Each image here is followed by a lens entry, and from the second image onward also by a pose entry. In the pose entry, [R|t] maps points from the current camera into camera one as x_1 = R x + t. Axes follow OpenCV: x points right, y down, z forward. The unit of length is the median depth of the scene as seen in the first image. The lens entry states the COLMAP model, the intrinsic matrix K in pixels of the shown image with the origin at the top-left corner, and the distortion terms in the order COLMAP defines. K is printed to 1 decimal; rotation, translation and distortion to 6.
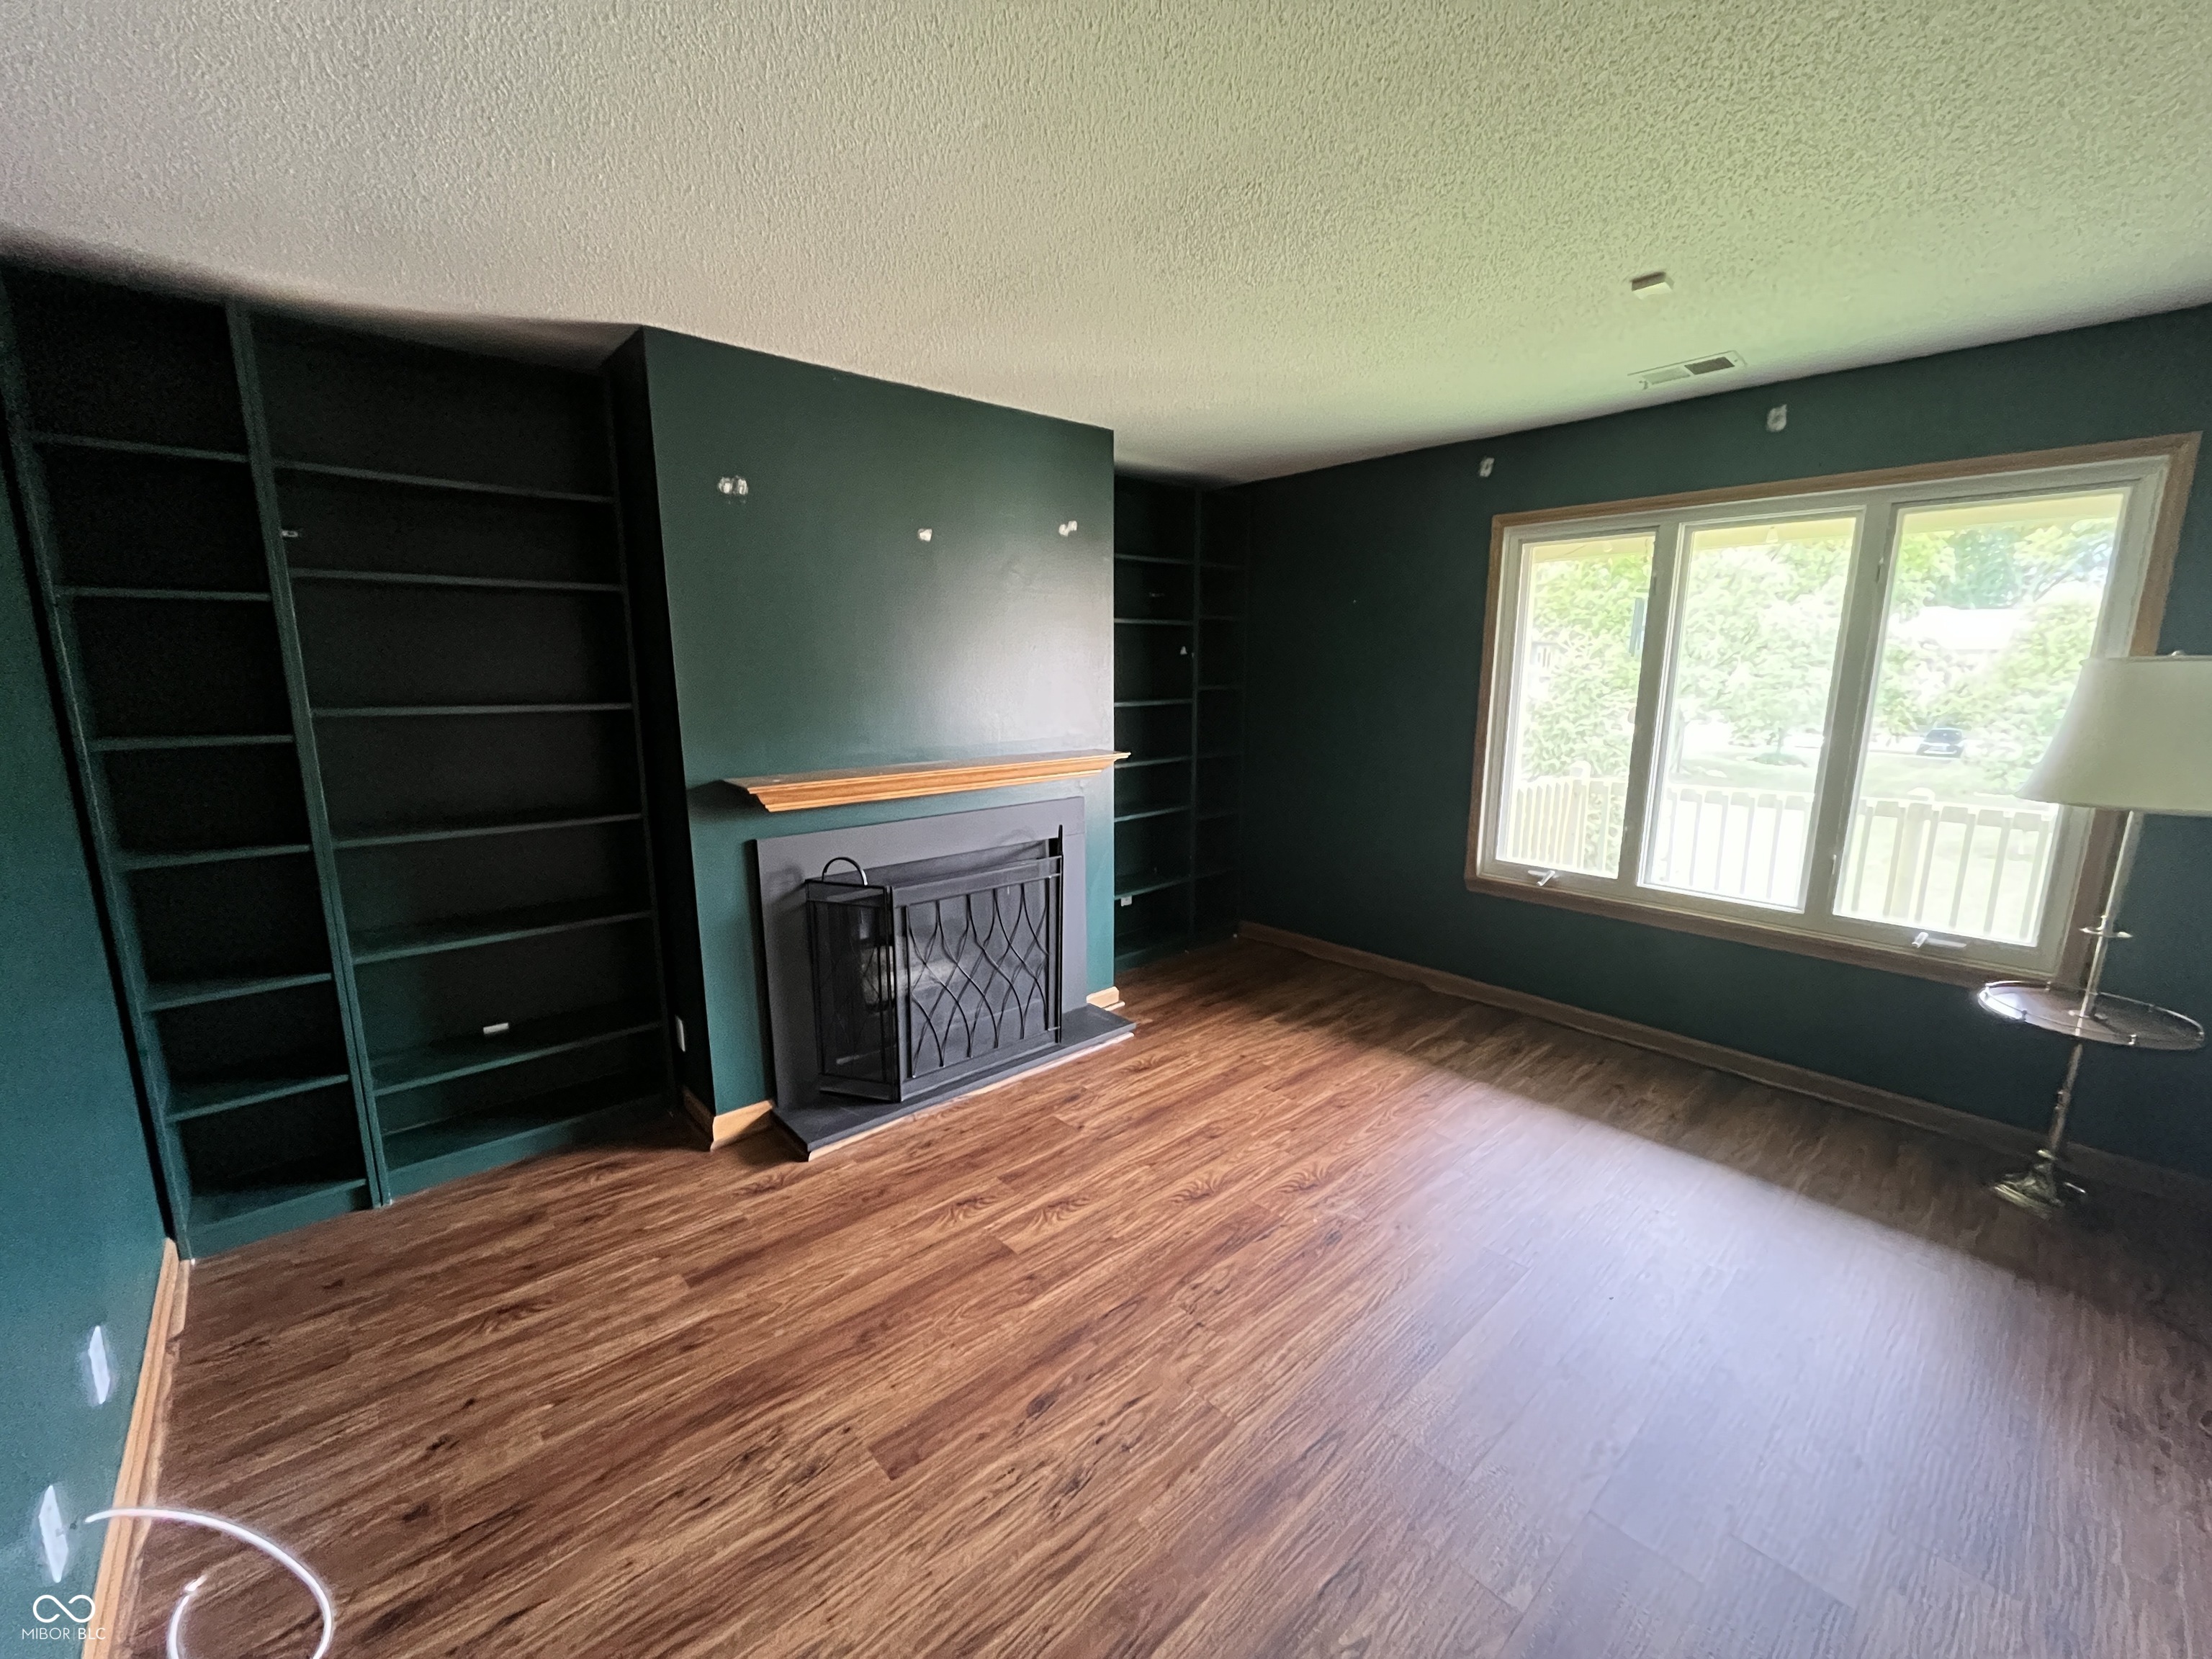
lens RADIAL K [[890.8, 0, 1093.1], [0, 890.8, 832.7], [0, 0, 1]] dist [-0.003938, 0.000398]
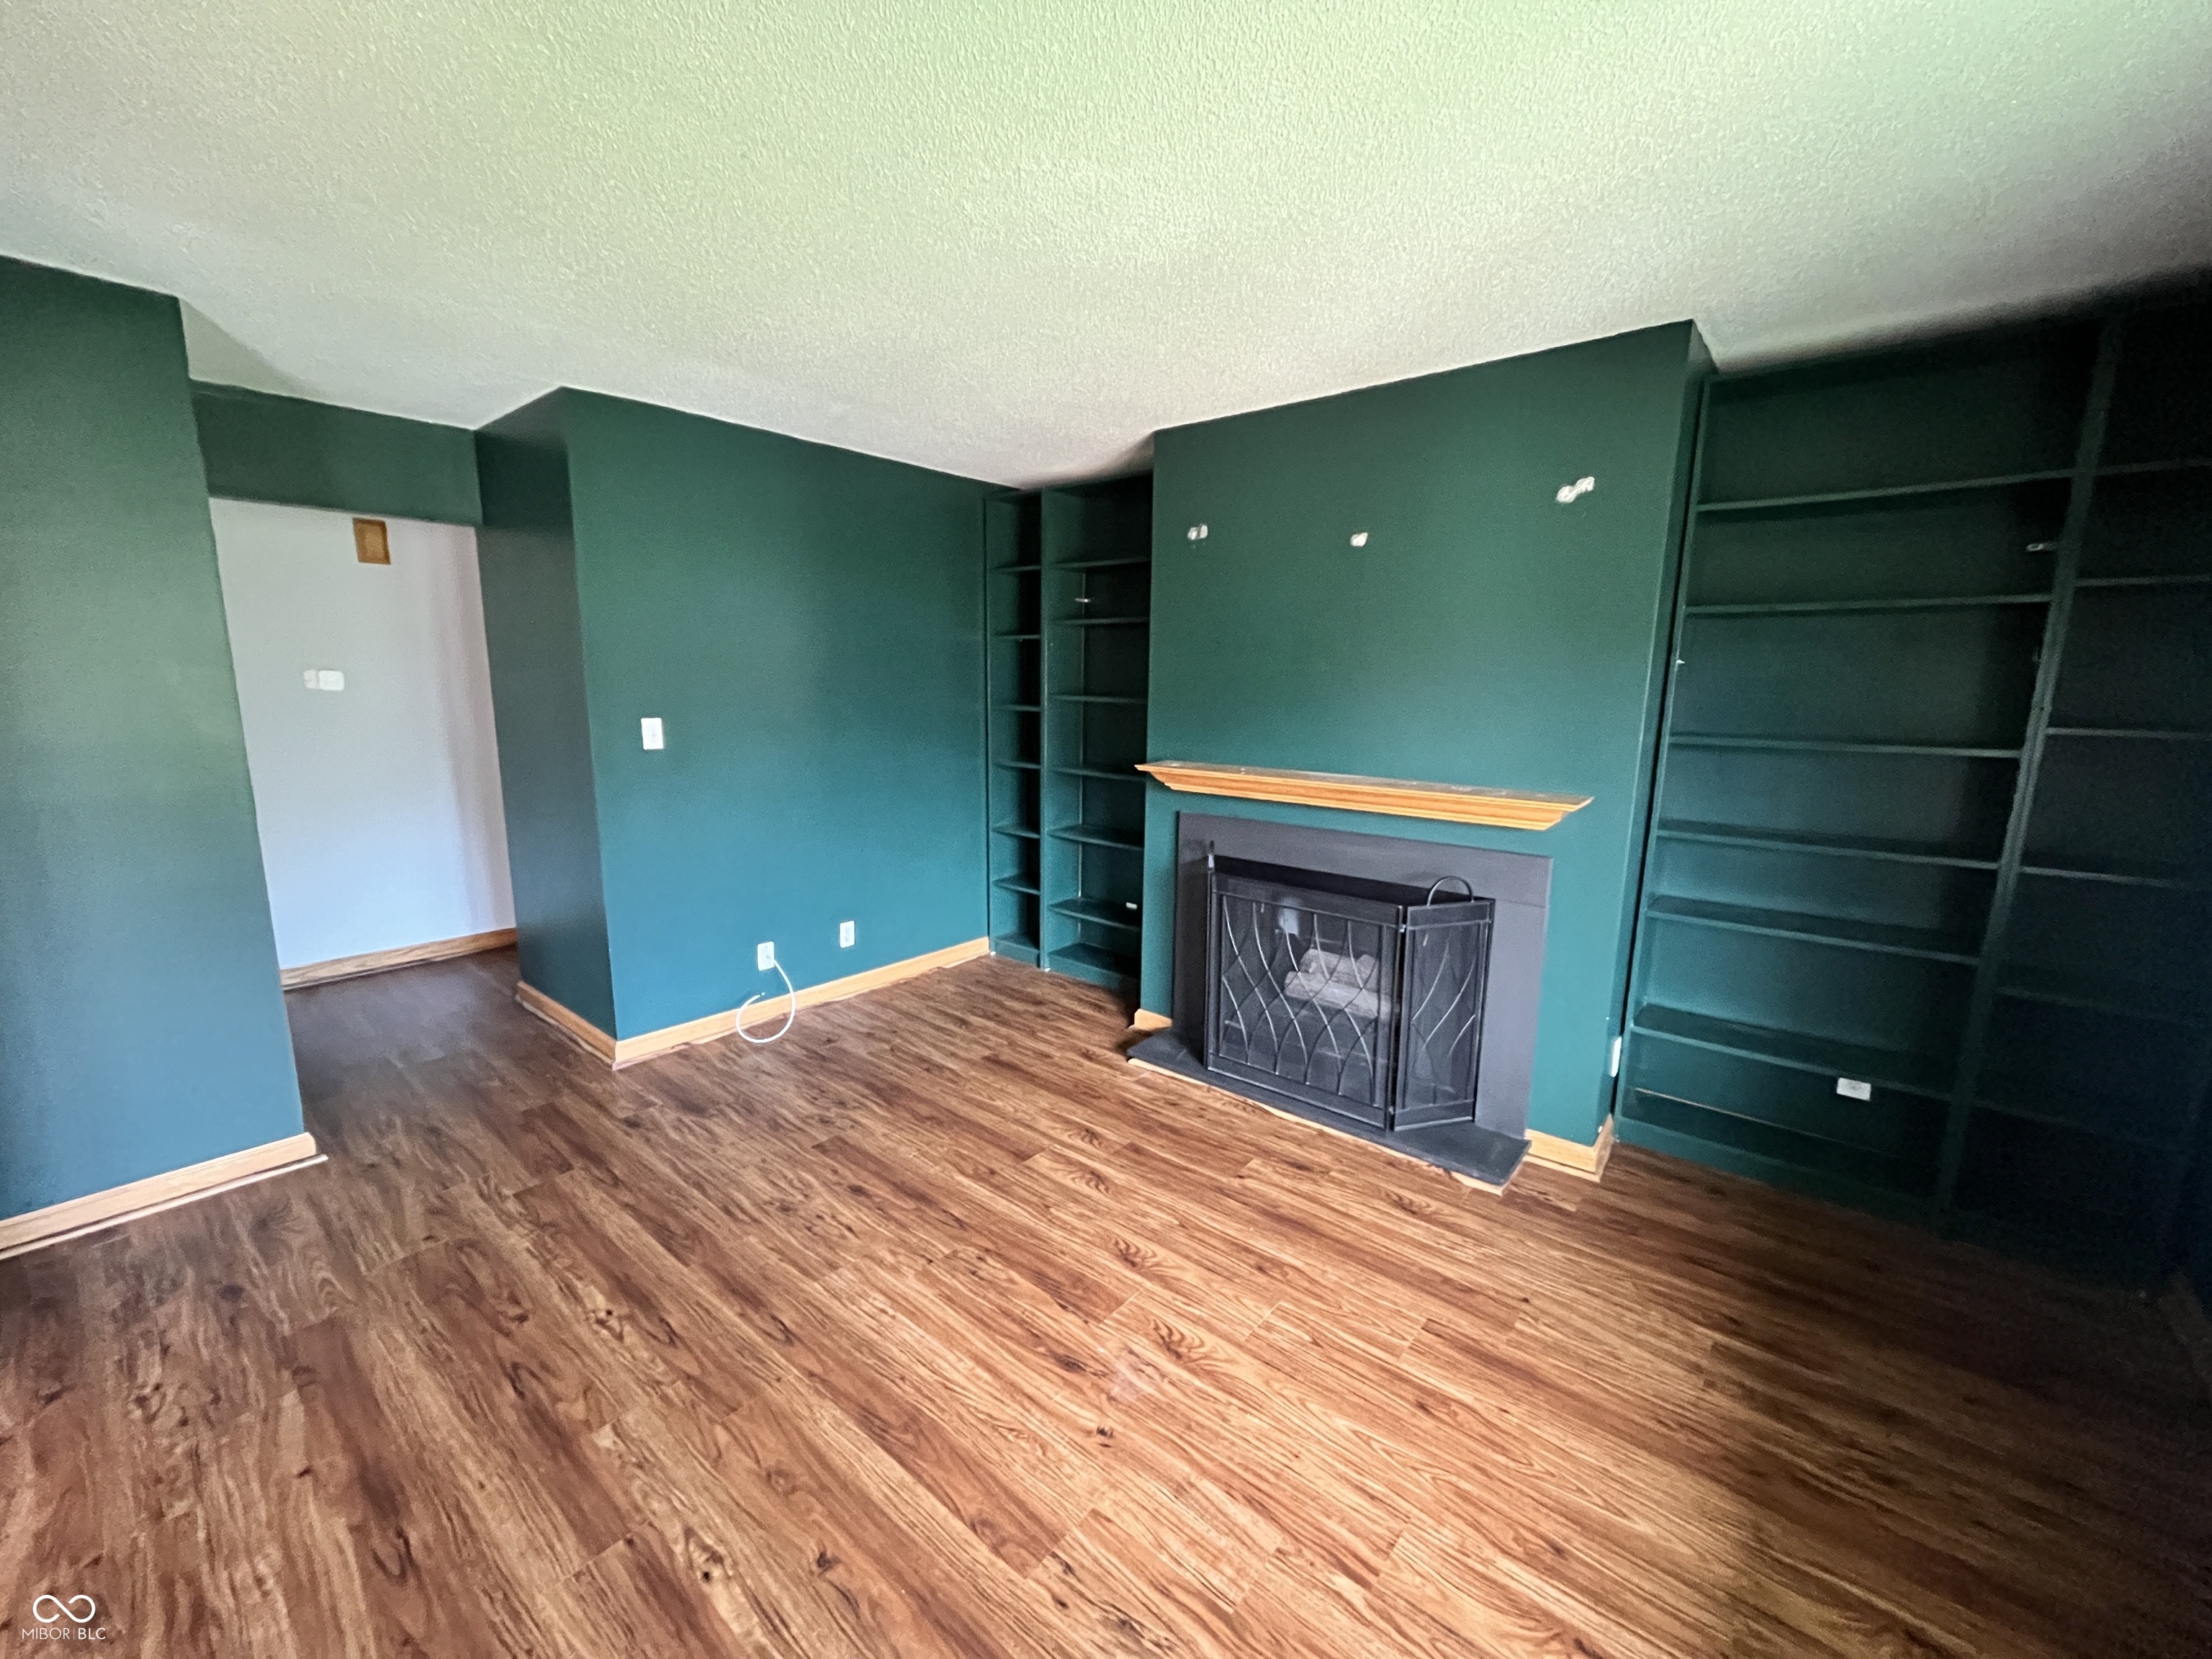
lens RADIAL K [[890.8, 0, 1113.0], [0, 890.8, 833.0], [0, 0, 1]] dist [-0.003938, 0.000398]
pose [[0.151380, 0.177662, -0.972379, 0.891725], [-0.194476, 0.969842, 0.146923, -0.137131], [0.969156, 0.166863, 0.181366, 0.725696]]
